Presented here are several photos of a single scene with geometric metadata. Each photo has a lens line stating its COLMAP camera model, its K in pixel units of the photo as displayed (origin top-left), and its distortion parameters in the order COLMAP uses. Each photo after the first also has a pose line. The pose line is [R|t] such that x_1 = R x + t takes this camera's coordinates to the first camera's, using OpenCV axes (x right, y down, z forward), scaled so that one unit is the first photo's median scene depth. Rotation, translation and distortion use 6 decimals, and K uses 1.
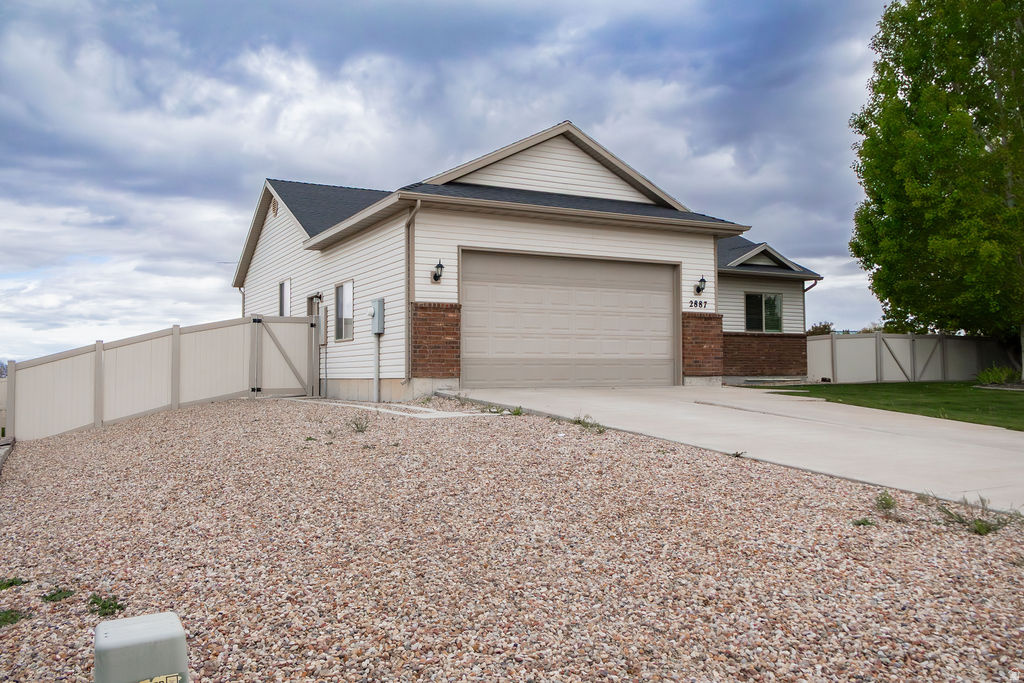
lens RADIAL K [[859.0, 0, 502.9], [0, 859.0, 336.2], [0, 0, 1]] dist [0.007855, -0.016823]
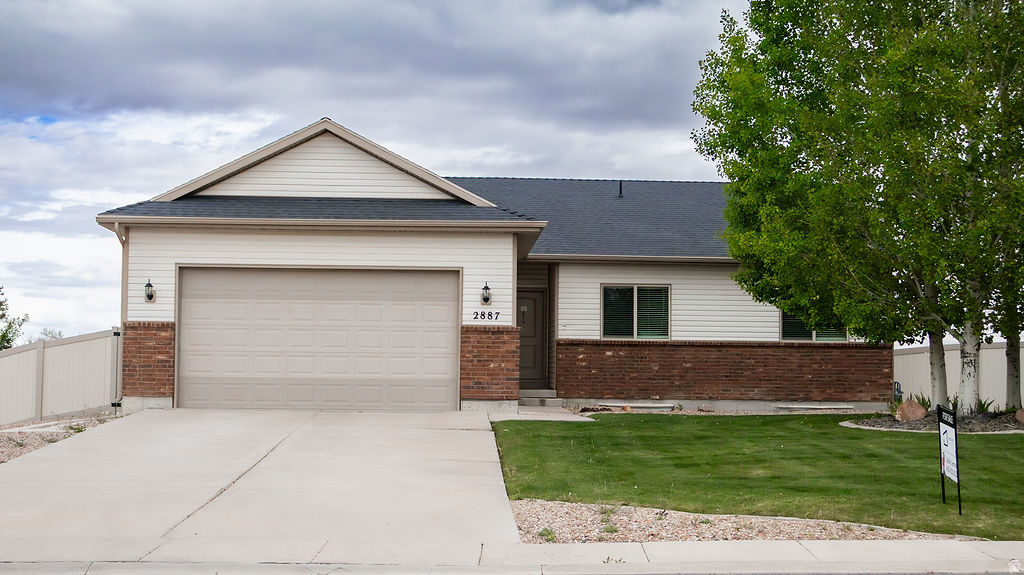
lens RADIAL K [[1361.0, 0, 522.7], [0, 1361.0, 319.3], [0, 0, 1]] dist [-0.096998, 0.000000]
pose [[0.902283, -0.007581, -0.431078, 0.850523], [0.005324, 0.999965, -0.006443, -0.024928], [0.431111, 0.003519, 0.902292, -0.202047]]
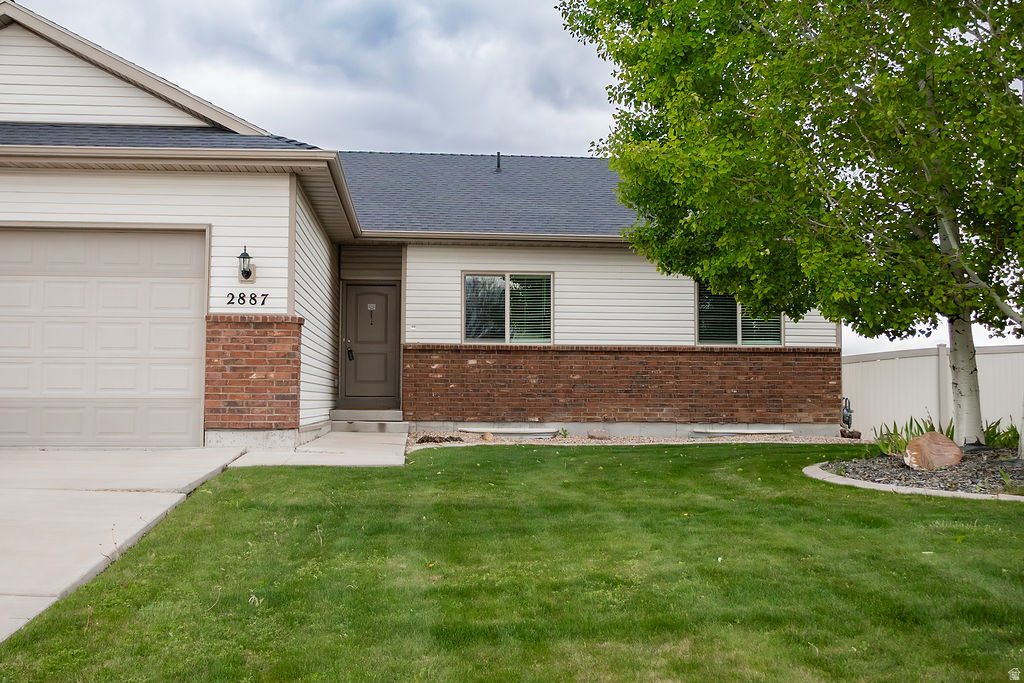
lens RADIAL K [[1087.5, 0, 543.0], [0, 1087.5, 324.2], [0, 0, 1]] dist [-0.040159, 0.000000]
pose [[0.924574, -0.018865, -0.380536, 0.674052], [0.009299, 0.999593, -0.026962, -0.000605], [0.380889, 0.021390, 0.924373, 0.436560]]
